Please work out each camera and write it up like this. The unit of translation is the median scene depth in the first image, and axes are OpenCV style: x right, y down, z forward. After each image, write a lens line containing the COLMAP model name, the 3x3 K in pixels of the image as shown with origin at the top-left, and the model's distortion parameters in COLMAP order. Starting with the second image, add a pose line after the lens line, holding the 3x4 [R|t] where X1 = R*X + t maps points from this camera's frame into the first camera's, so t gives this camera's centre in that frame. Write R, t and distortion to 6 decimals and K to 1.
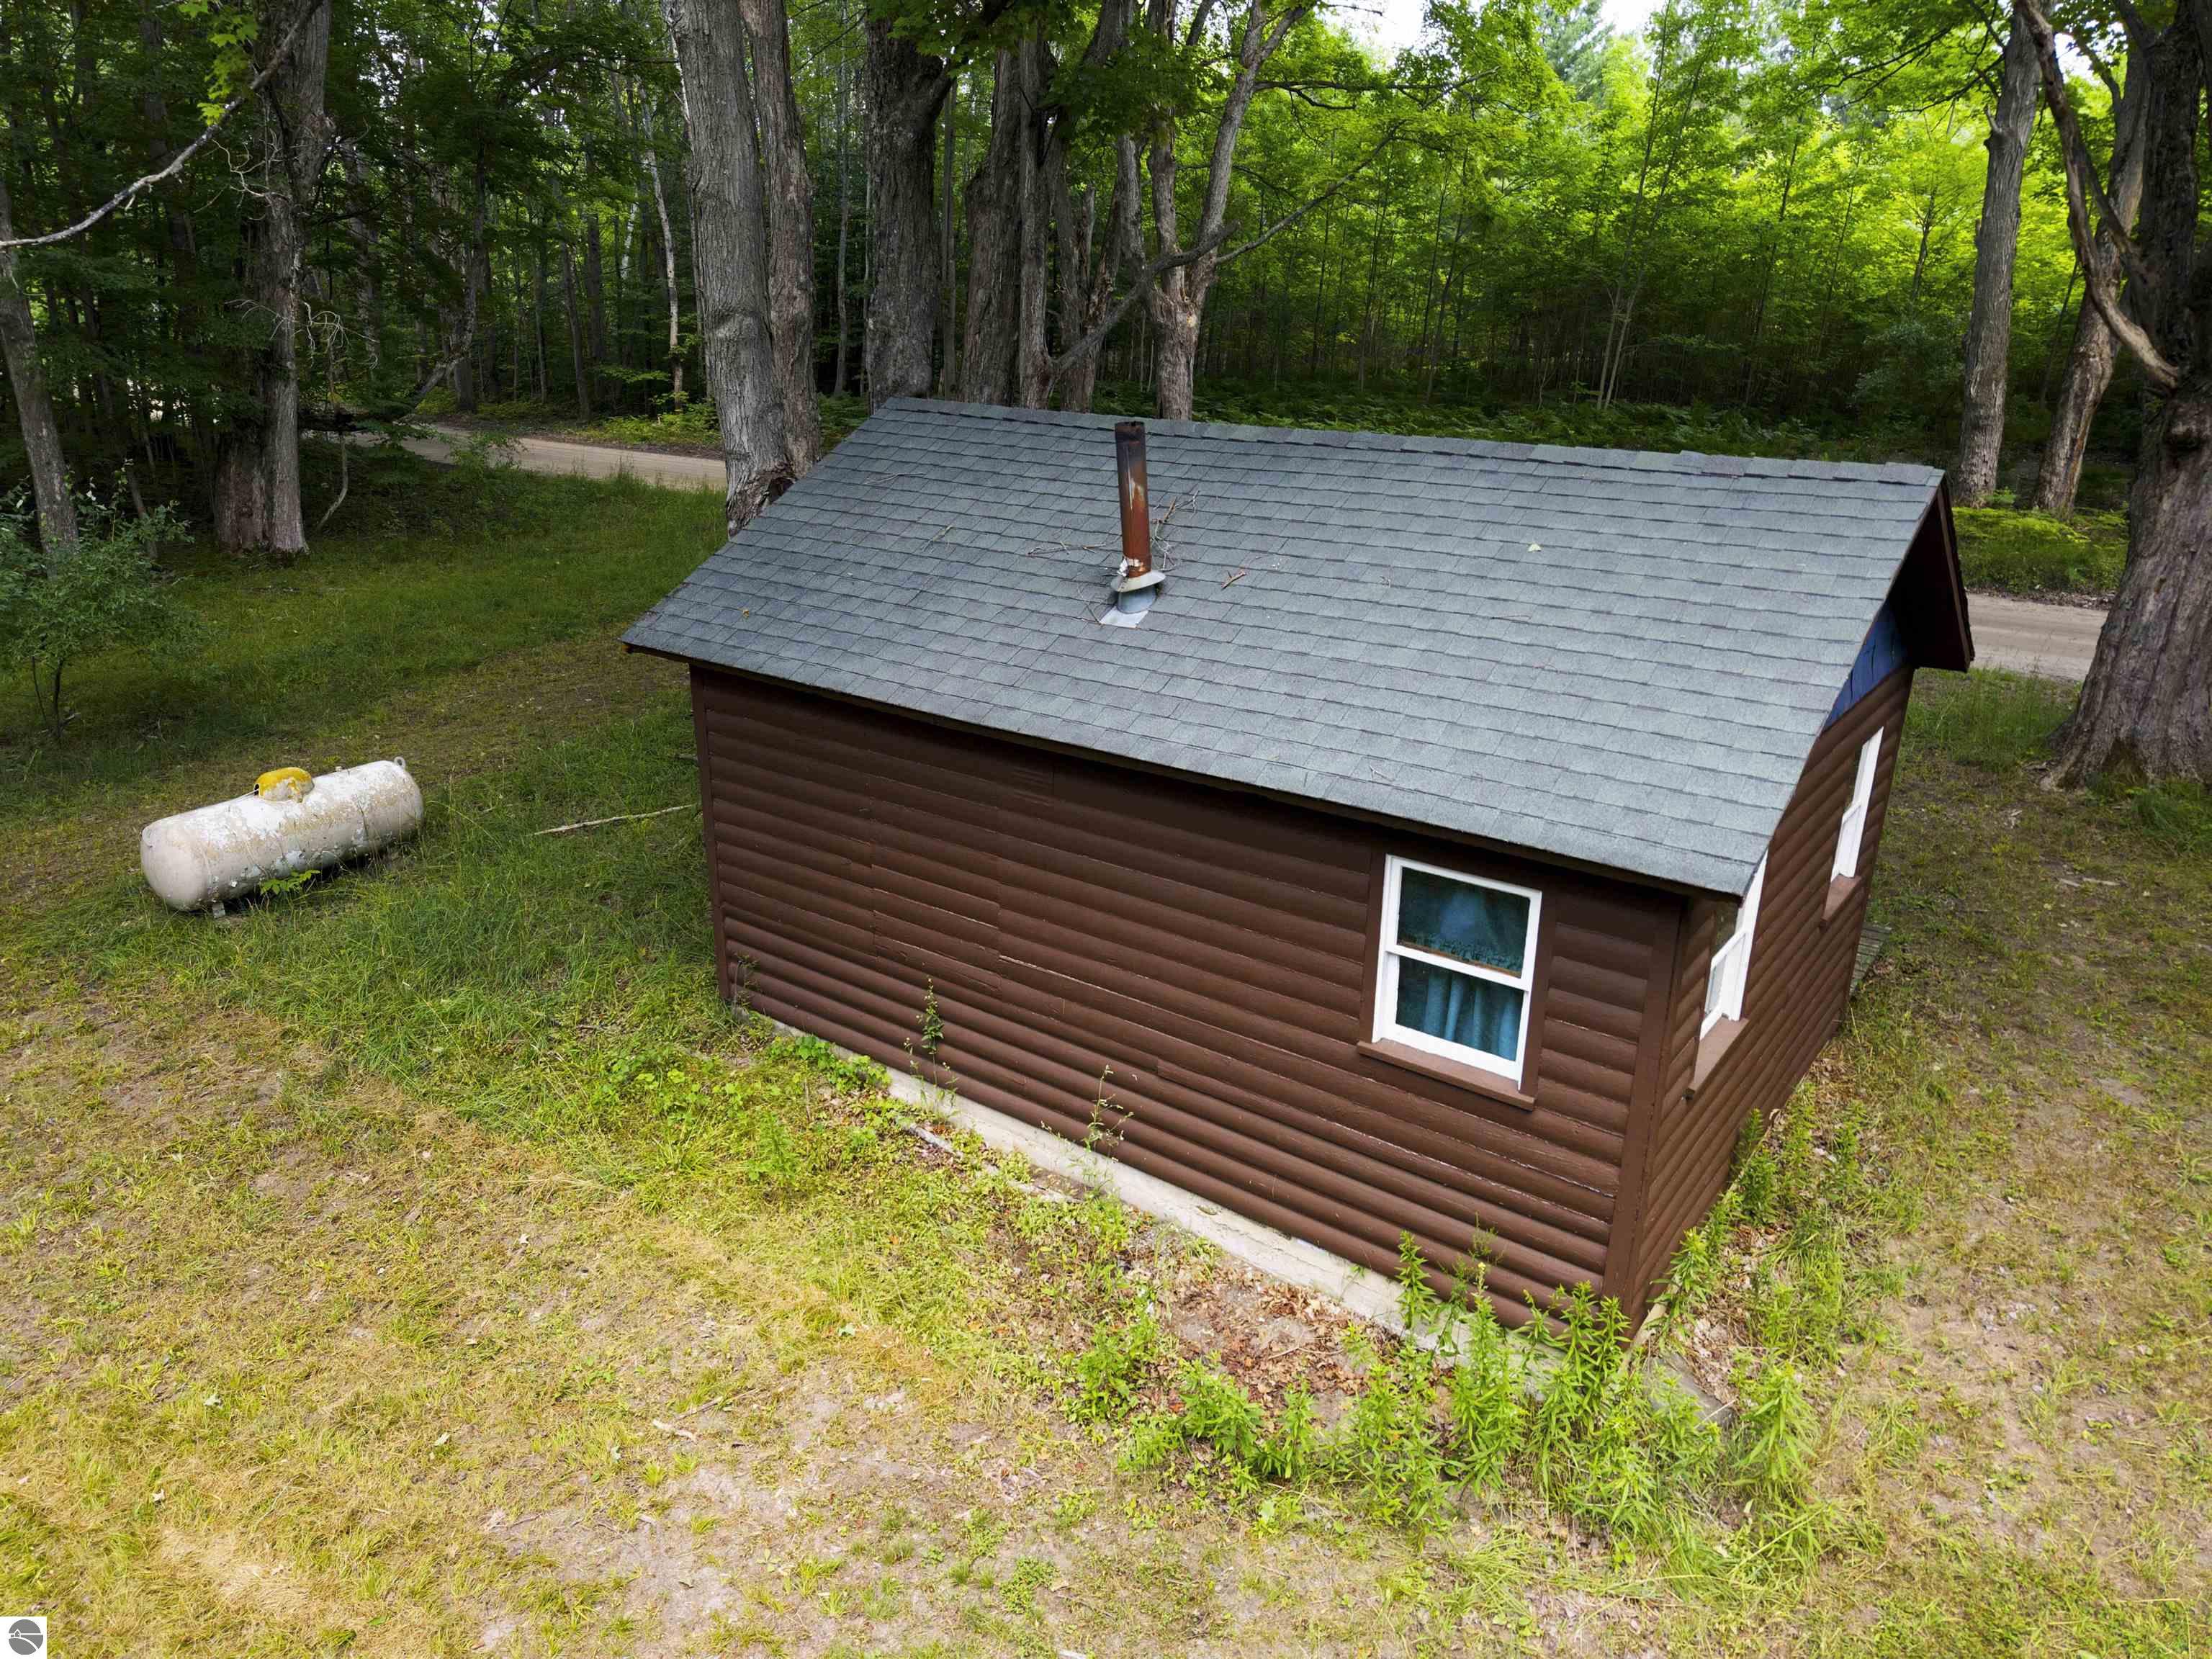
lens RADIAL K [[1504.0, 0, 1092.4], [0, 1504.0, 825.9], [0, 0, 1]] dist [0.040894, -0.050343]
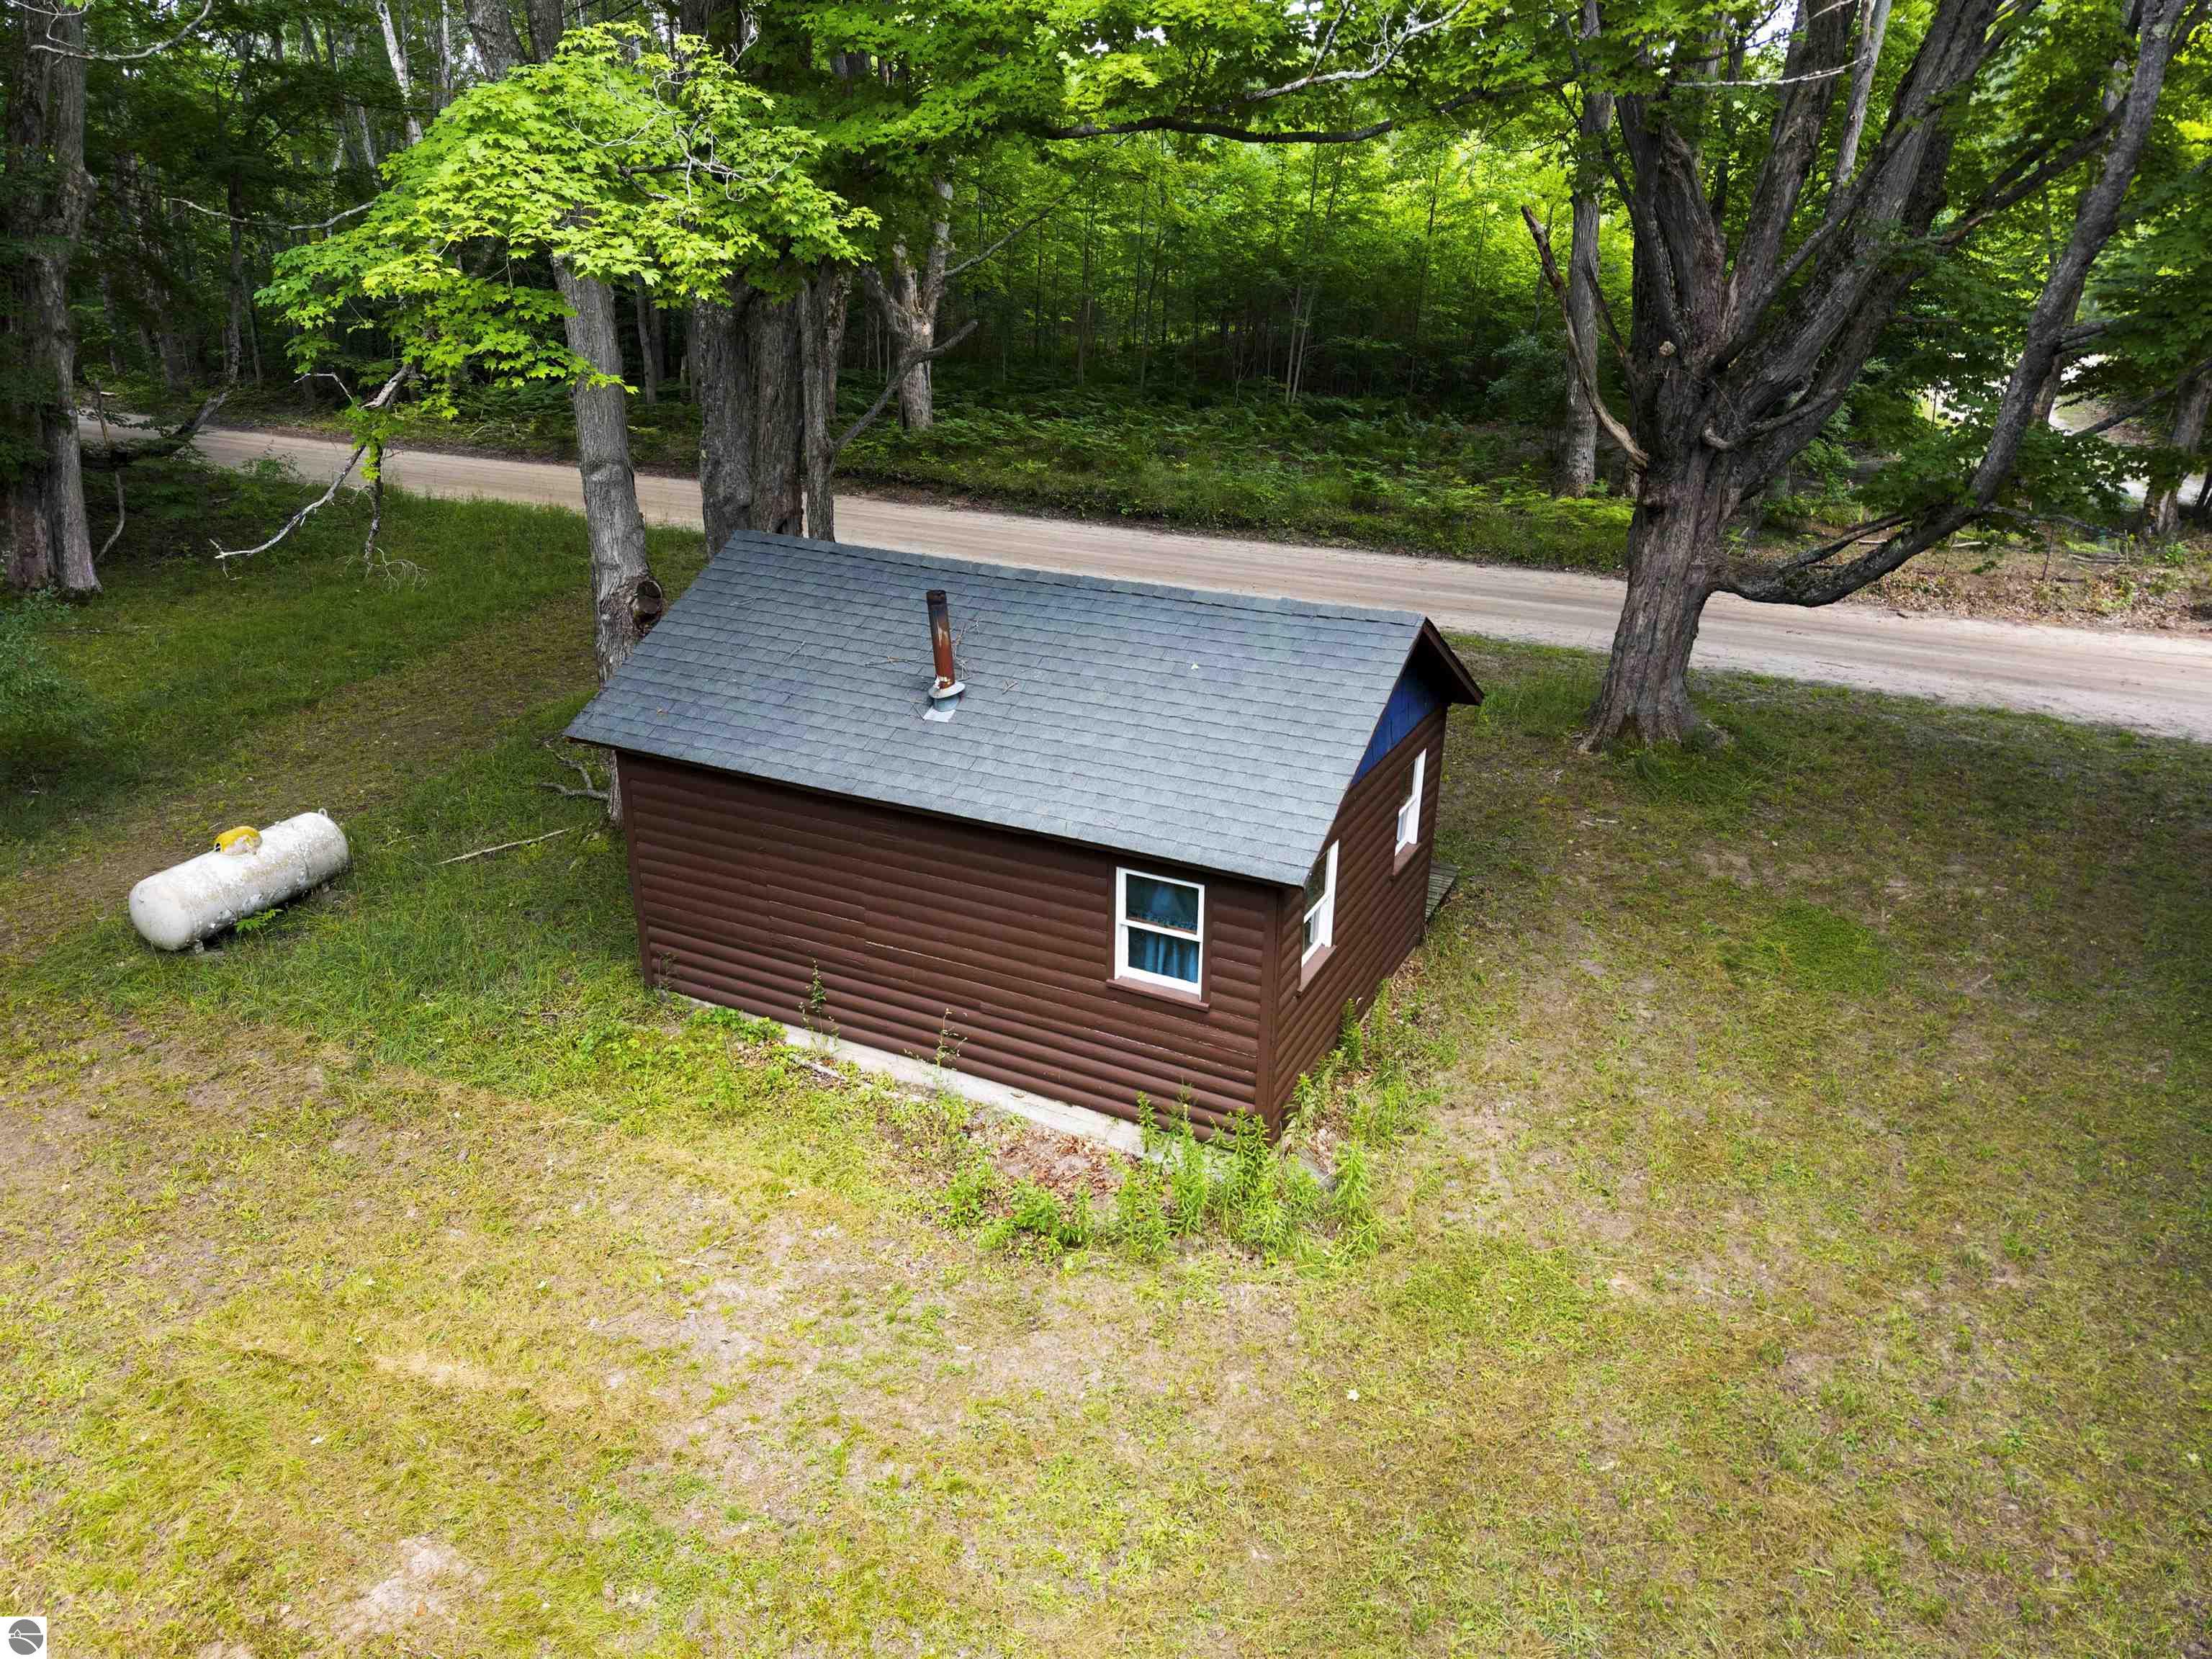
lens RADIAL K [[1504.0, 0, 1092.4], [0, 1504.0, 825.9], [0, 0, 1]] dist [0.040894, -0.050343]
pose [[0.984476, -0.068789, 0.161479, -0.077371], [0.061643, 0.996902, 0.048862, -0.090109], [-0.164340, -0.038149, 0.985666, -0.516269]]
